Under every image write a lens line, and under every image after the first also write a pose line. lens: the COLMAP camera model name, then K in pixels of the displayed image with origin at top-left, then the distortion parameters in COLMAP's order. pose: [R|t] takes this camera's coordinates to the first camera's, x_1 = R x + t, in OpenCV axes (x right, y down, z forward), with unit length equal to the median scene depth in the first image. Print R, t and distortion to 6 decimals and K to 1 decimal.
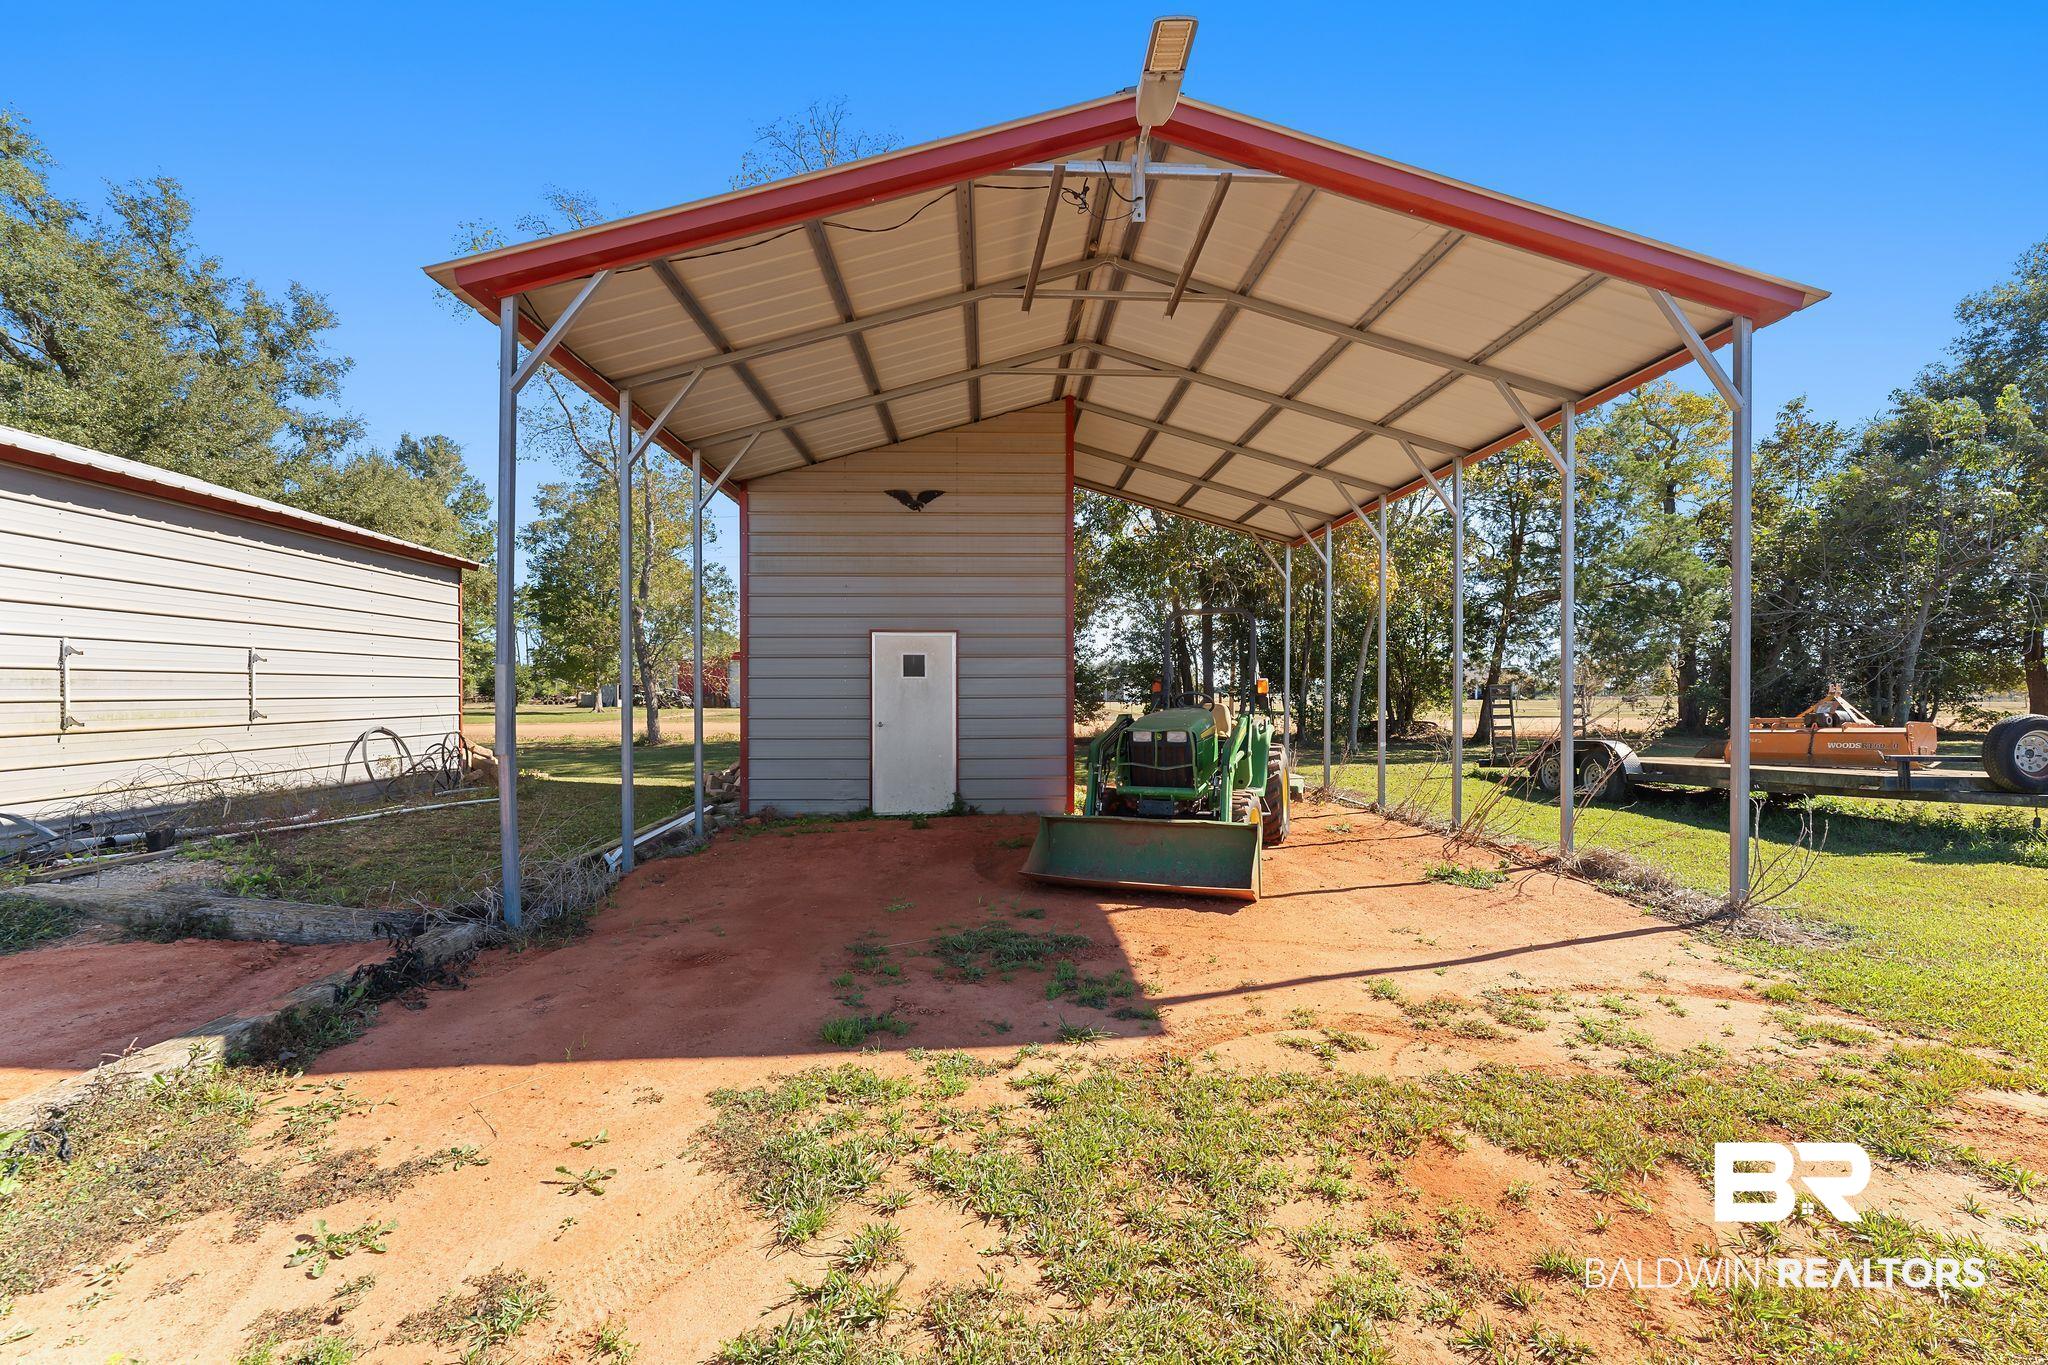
lens RADIAL K [[857.5, 0, 1037.5], [0, 857.5, 696.1], [0, 0, 1]] dist [0.002631, 0.000649]
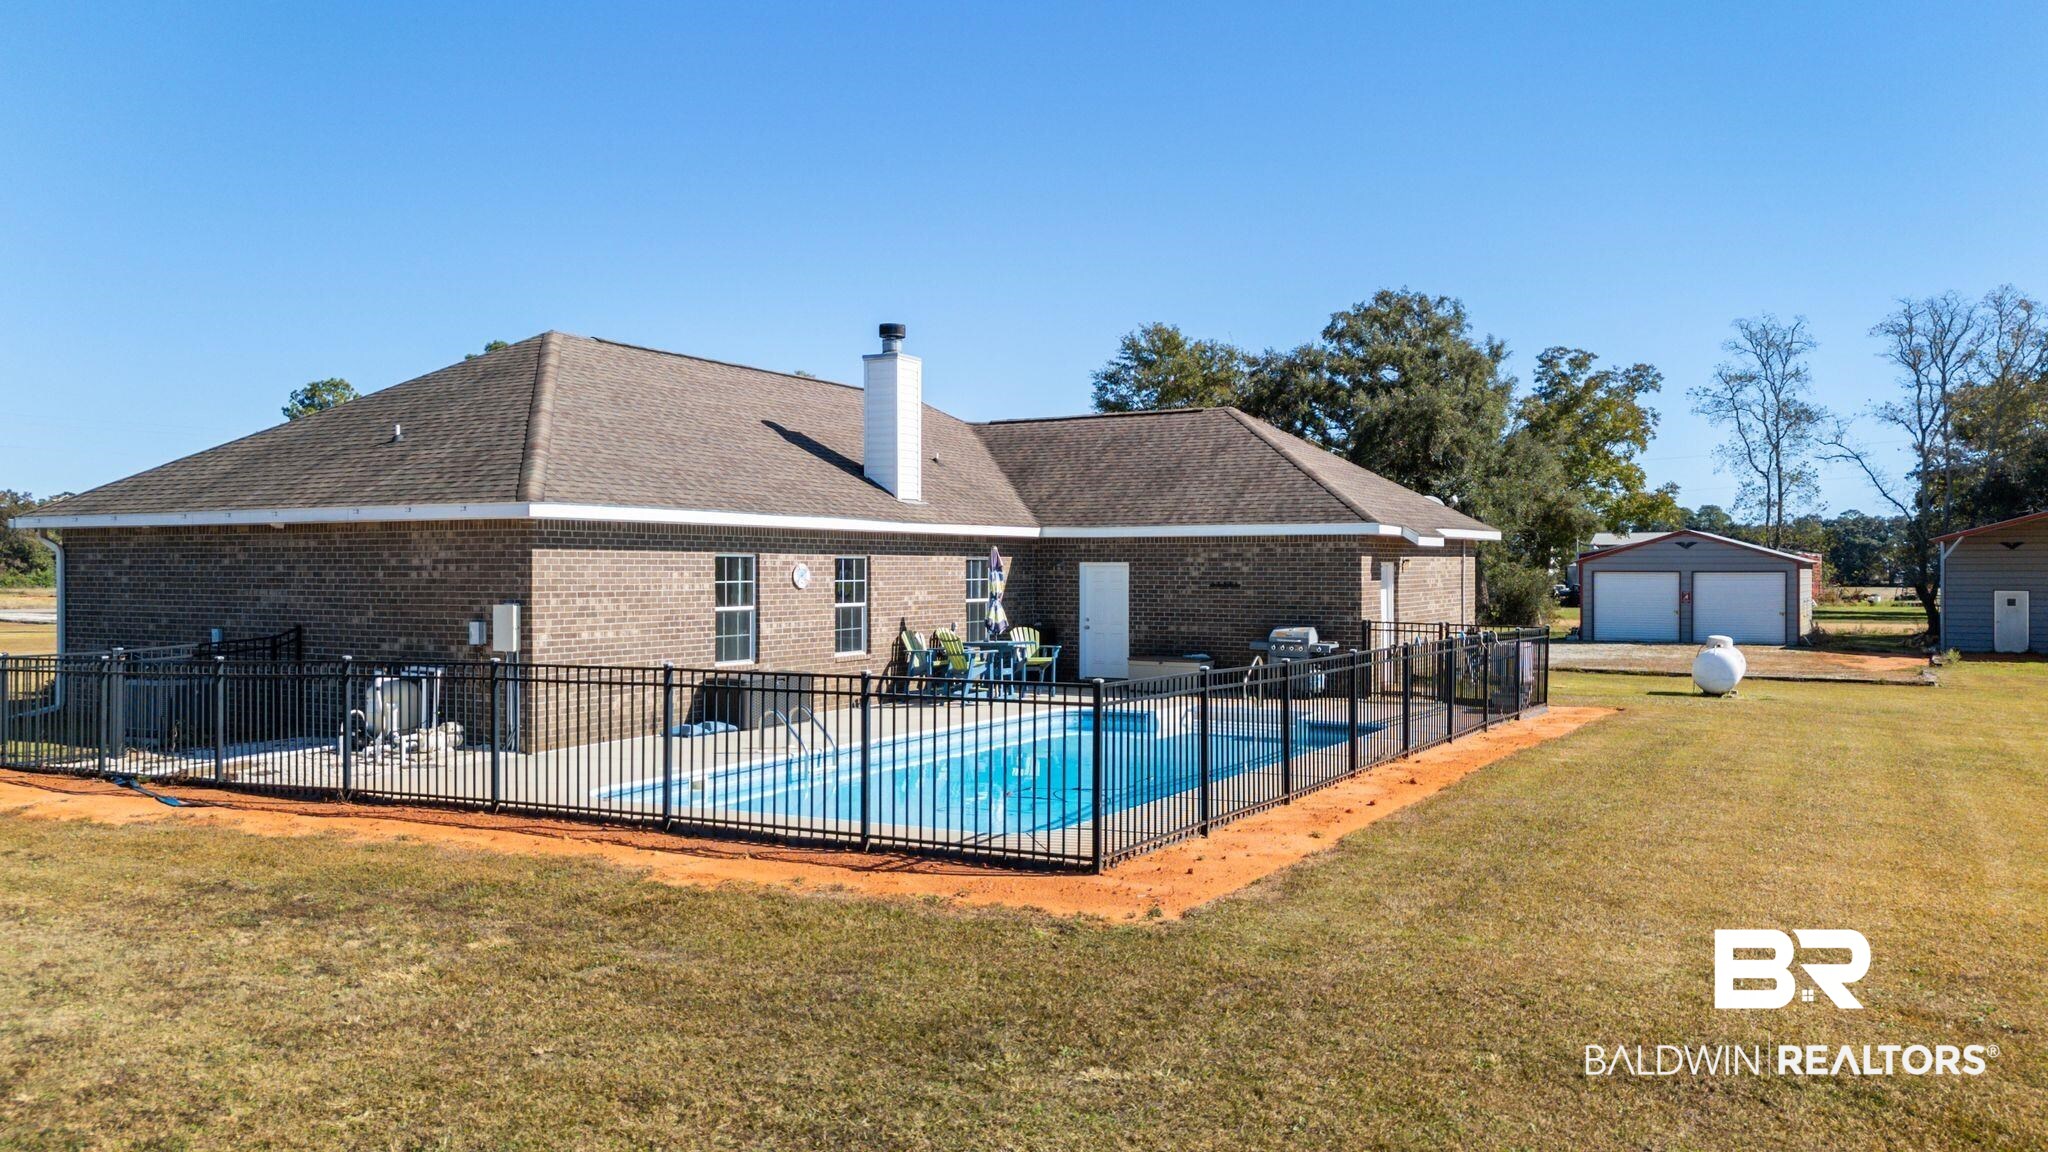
lens RADIAL K [[1568.0, 0, 1037.8], [0, 1568.0, 564.1], [0, 0, 1]] dist [0.081625, 0.001749]
pose [[0.832963, -0.002290, -0.553324, 0.137696], [-0.004037, 0.999940, -0.010215, -0.095867], [0.553314, 0.010742, 0.832904, -5.427437]]
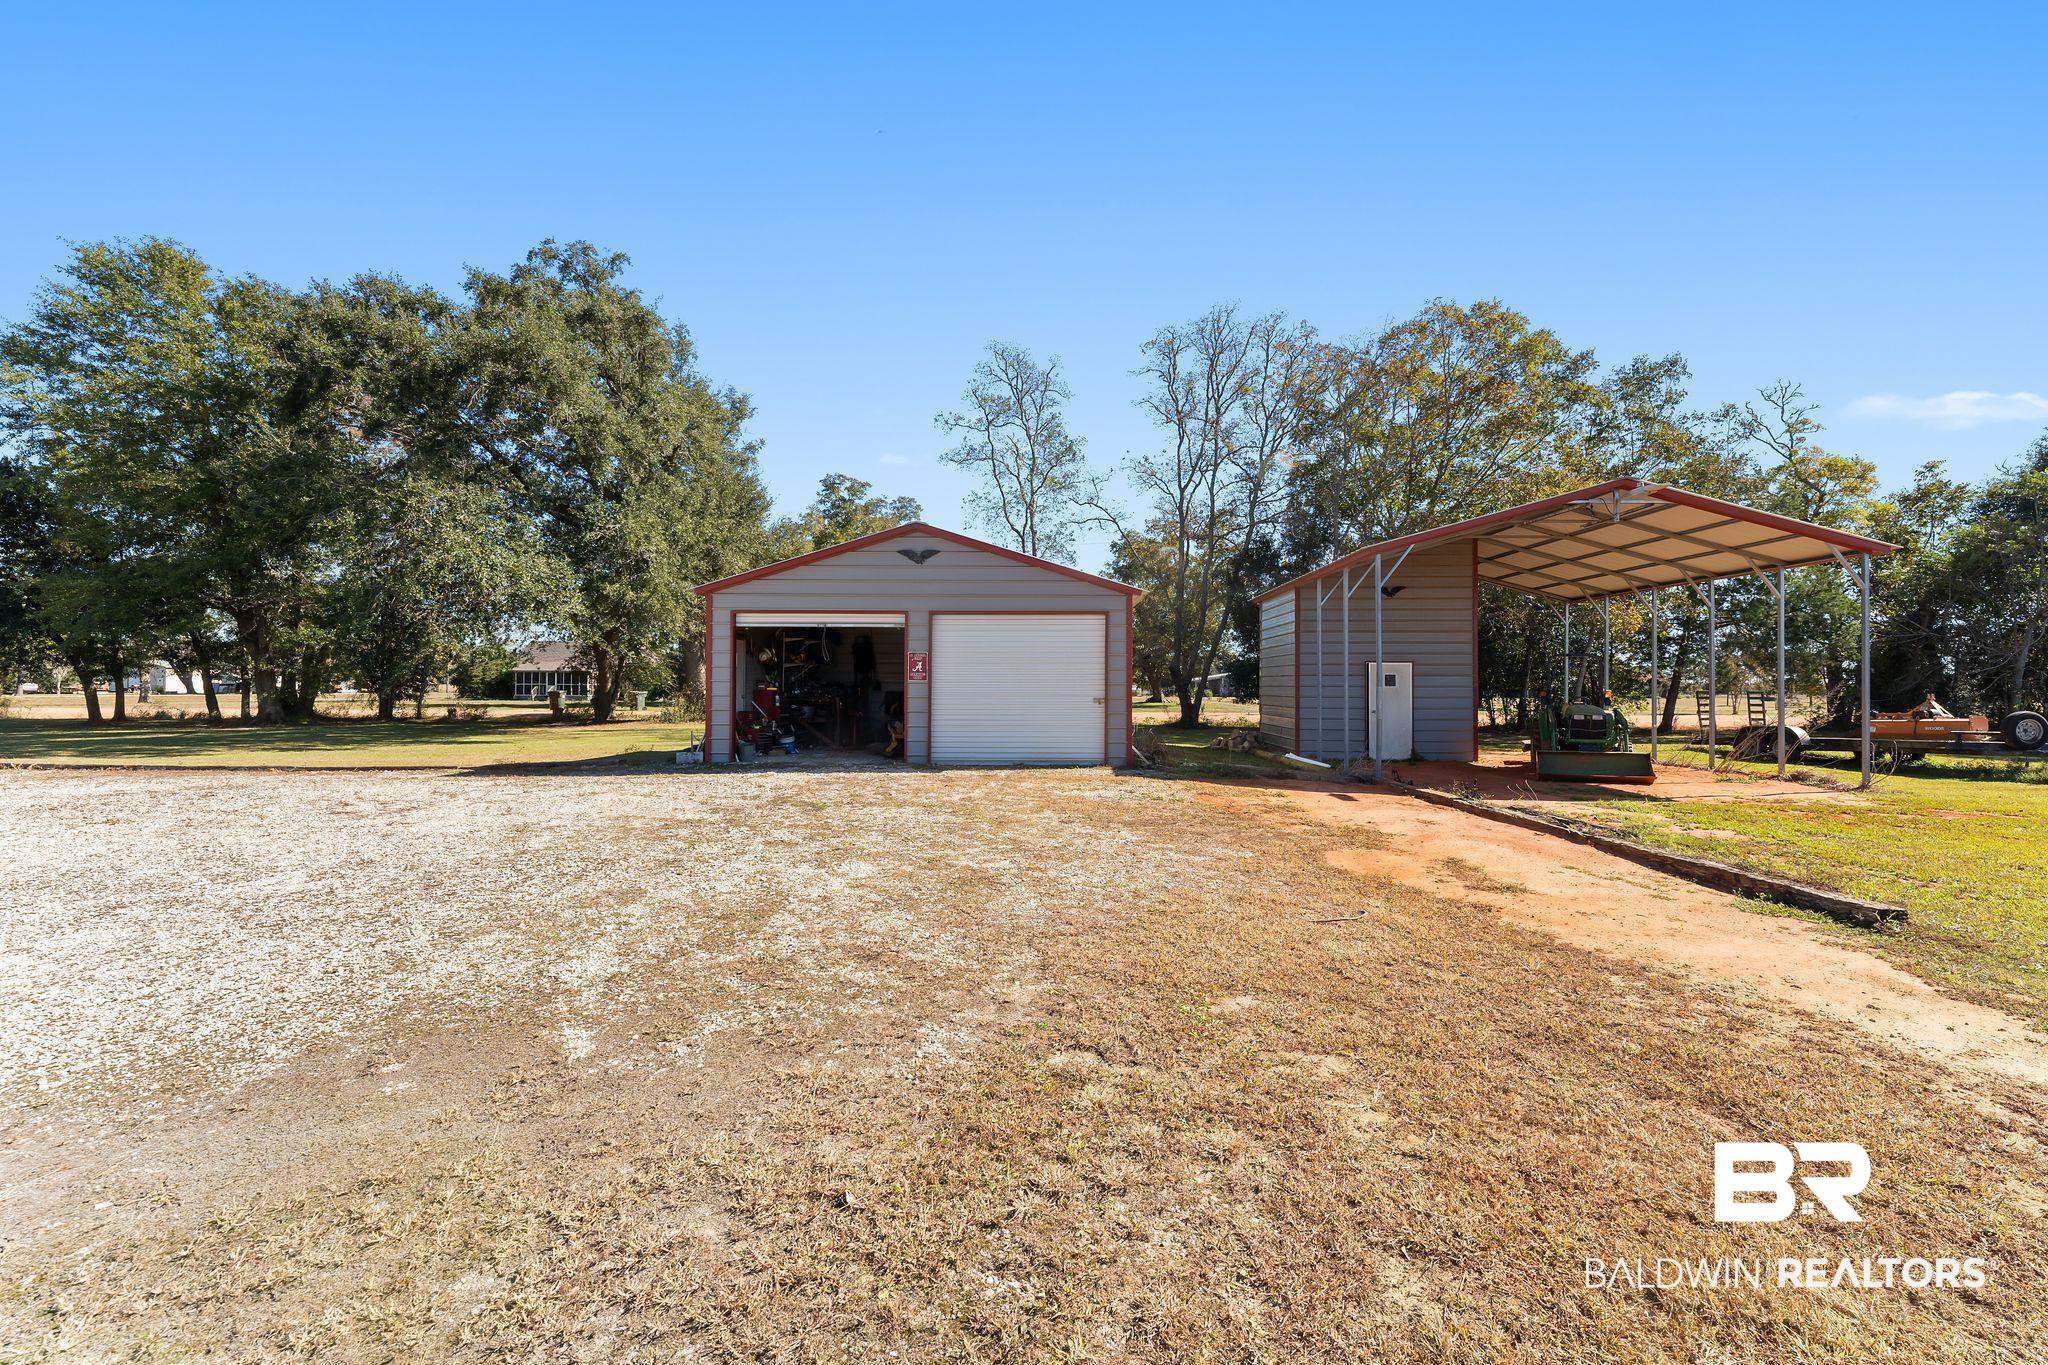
lens RADIAL K [[857.5, 0, 1030.6], [0, 857.5, 700.2], [0, 0, 1]] dist [0.002631, 0.000649]
pose [[0.995303, 0.009073, -0.096378, -0.737601], [-0.007912, 0.999892, 0.012422, -0.009385], [0.096481, -0.011601, 0.995267, -0.929794]]
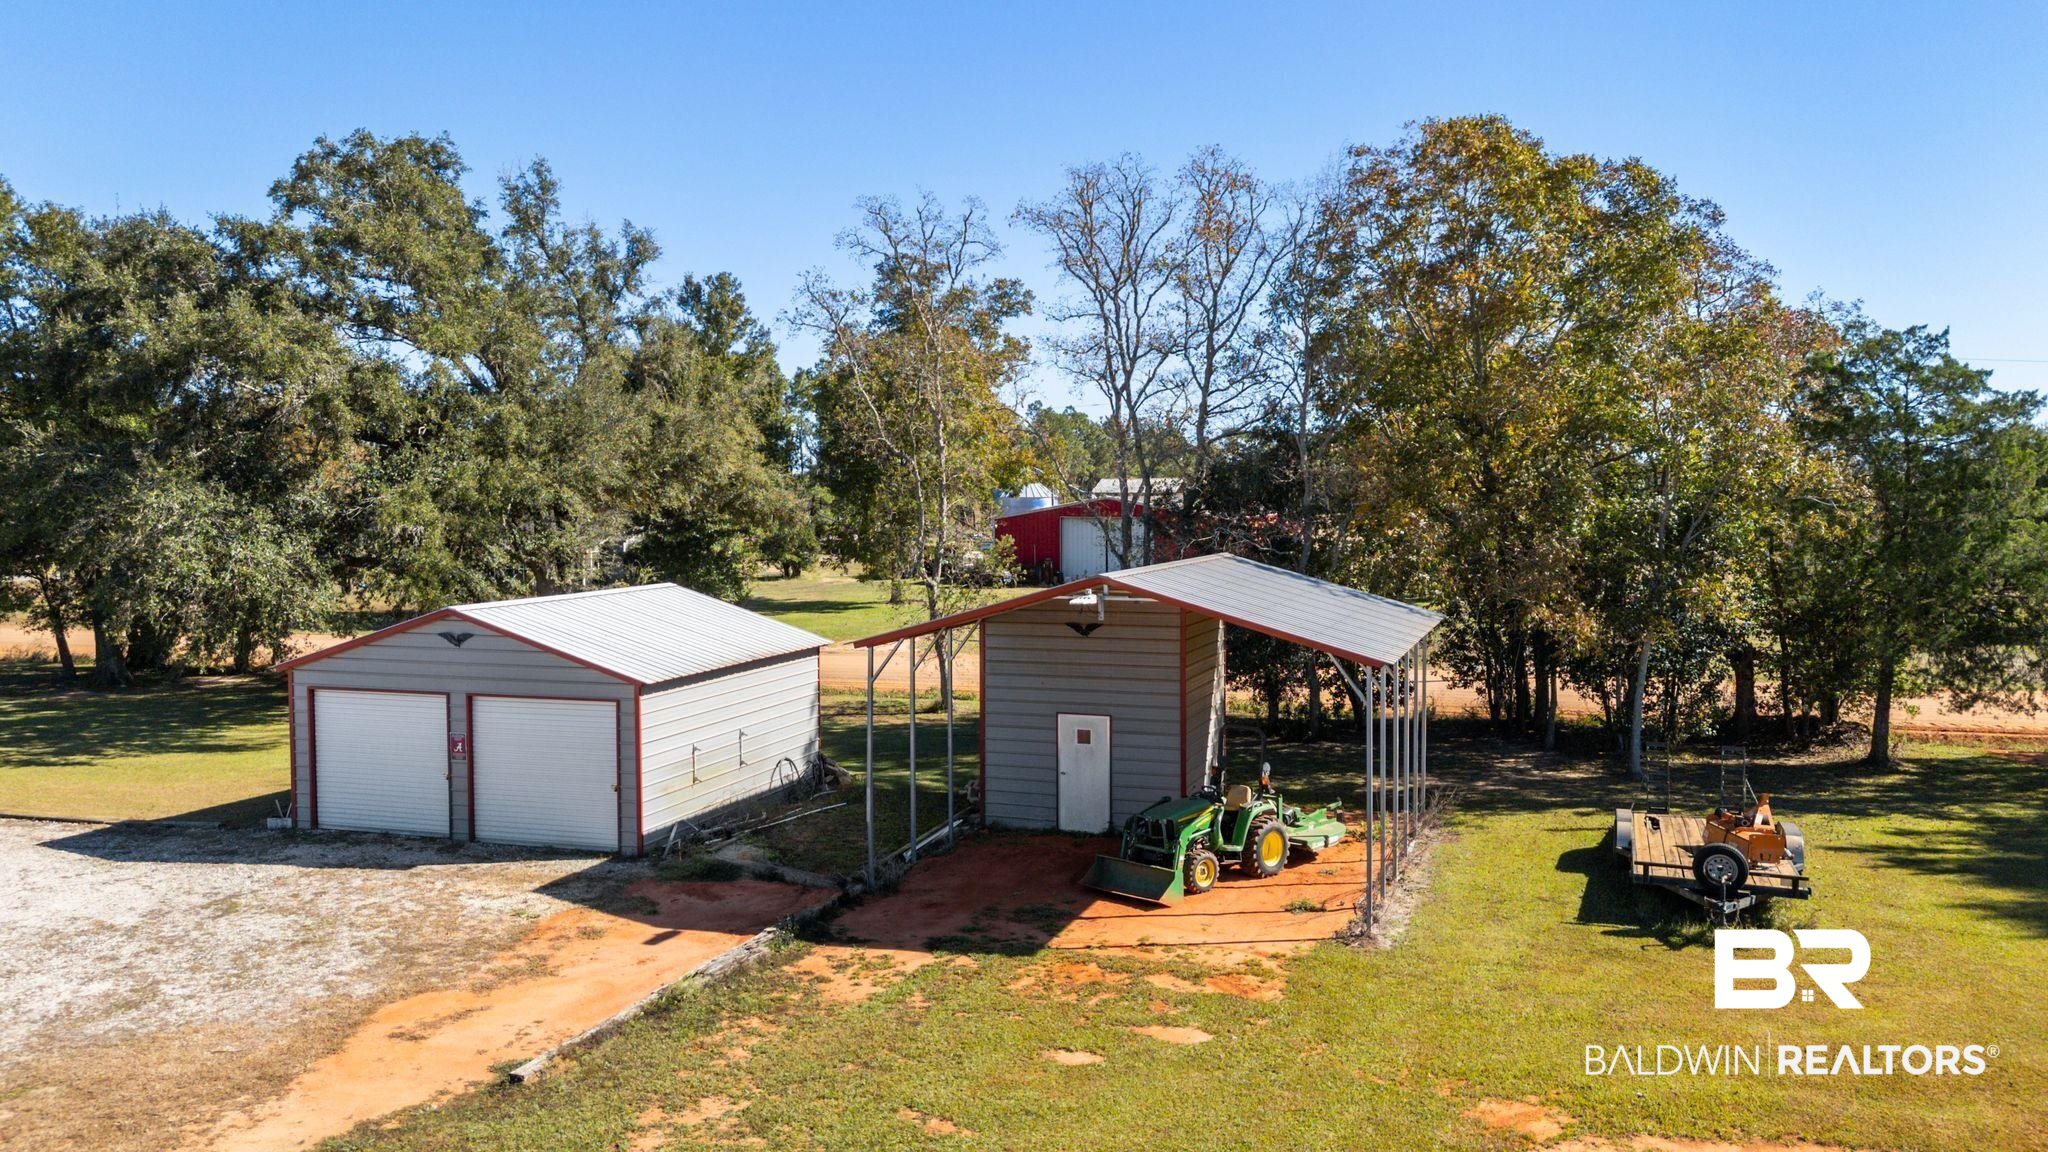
lens RADIAL K [[1568.0, 0, 1029.8], [0, 1568.0, 569.0], [0, 0, 1]] dist [0.081625, 0.001749]
pose [[0.926433, 0.018723, -0.375994, 0.820474], [-0.001548, 0.998943, 0.045930, -0.466043], [0.376457, -0.041969, 0.925483, -1.630422]]
